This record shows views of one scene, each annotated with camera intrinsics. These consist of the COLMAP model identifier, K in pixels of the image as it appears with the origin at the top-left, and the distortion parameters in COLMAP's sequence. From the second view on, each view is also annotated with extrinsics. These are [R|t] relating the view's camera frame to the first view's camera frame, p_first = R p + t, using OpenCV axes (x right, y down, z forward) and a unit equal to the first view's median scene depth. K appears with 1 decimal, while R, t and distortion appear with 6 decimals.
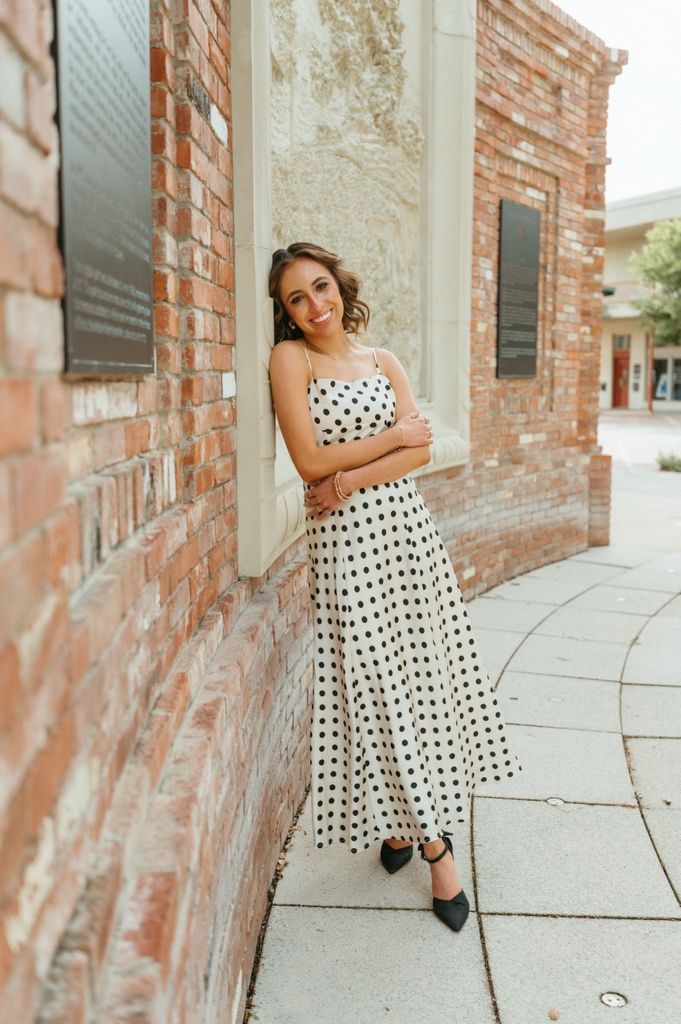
lens RADIAL K [[967.3, 0, 340.0], [0, 967.3, 515.0], [0, 0, 1]] dist [-0.008596, 0.000000]
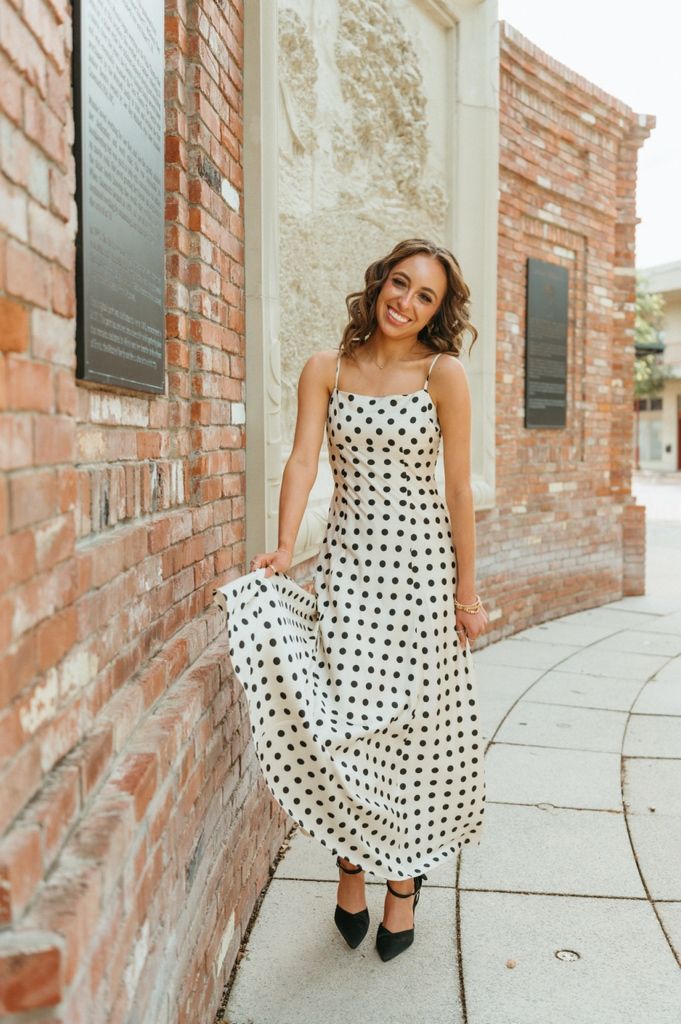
lens RADIAL K [[981.8, 0, 341.7], [0, 981.8, 512.7], [0, 0, 1]] dist [0.006867, 0.000000]
pose [[0.998588, 0.004286, -0.052947, 0.040100], [-0.007735, 0.997848, -0.065108, 0.033332], [0.052554, 0.065426, 0.996473, -0.089899]]
